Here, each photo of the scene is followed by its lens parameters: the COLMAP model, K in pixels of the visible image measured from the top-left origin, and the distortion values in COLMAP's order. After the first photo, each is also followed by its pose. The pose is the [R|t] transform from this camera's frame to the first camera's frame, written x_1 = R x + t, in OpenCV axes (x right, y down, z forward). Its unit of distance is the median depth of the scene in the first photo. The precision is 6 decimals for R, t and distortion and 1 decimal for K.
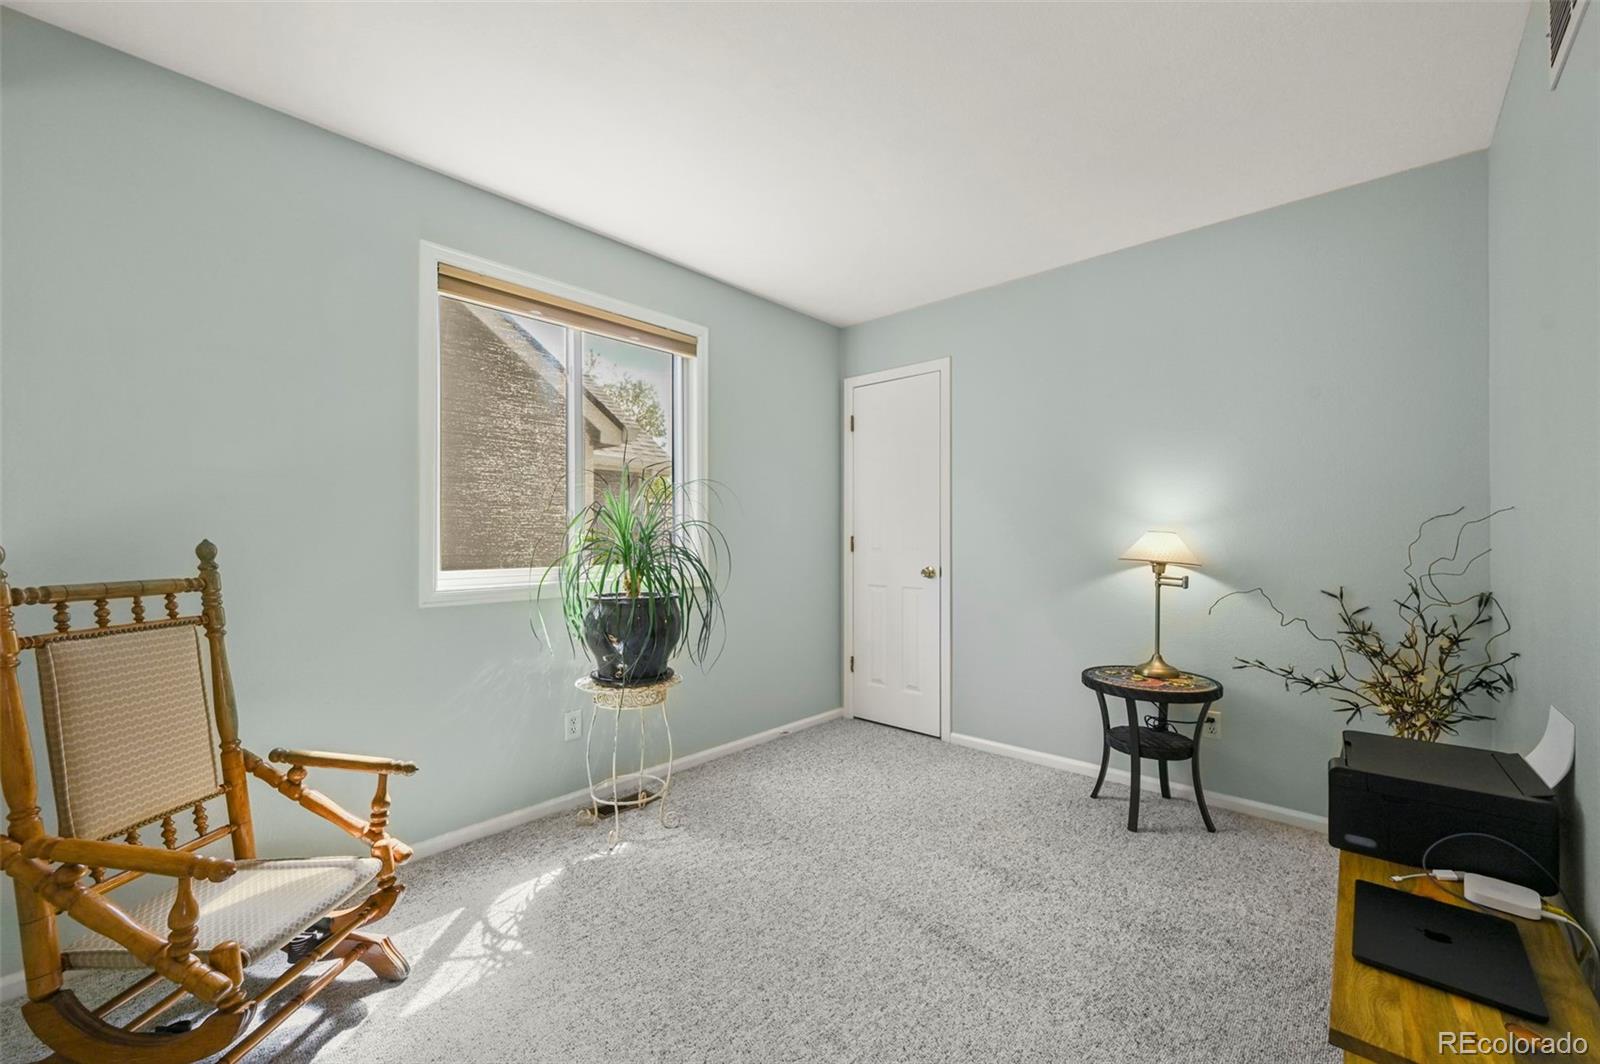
lens RADIAL K [[630.3, 0, 803.5], [0, 630.3, 532.6], [0, 0, 1]] dist [-0.000359, 0.000359]
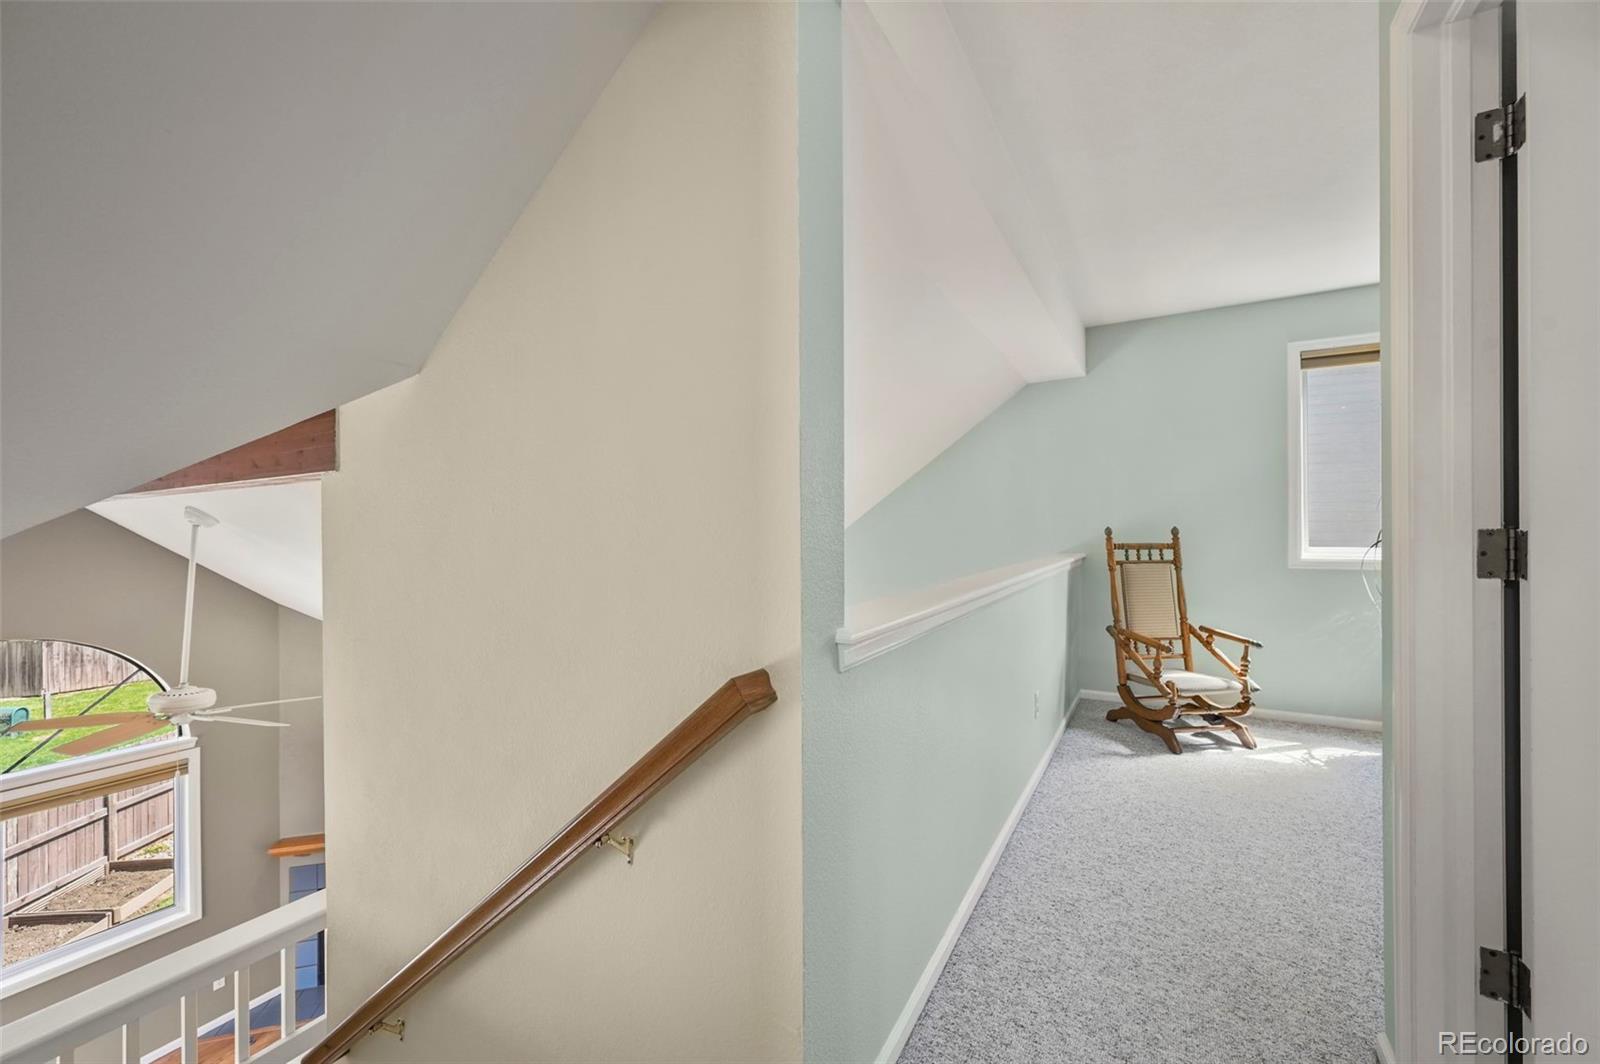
lens RADIAL K [[630.3, 0, 797.2], [0, 630.3, 530.8], [0, 0, 1]] dist [-0.000359, 0.000359]
pose [[0.193710, 0.000702, -0.981059, 1.005609], [0.007863, 0.999967, 0.002268, 0.011280], [0.981027, -0.008153, 0.193698, -0.762563]]
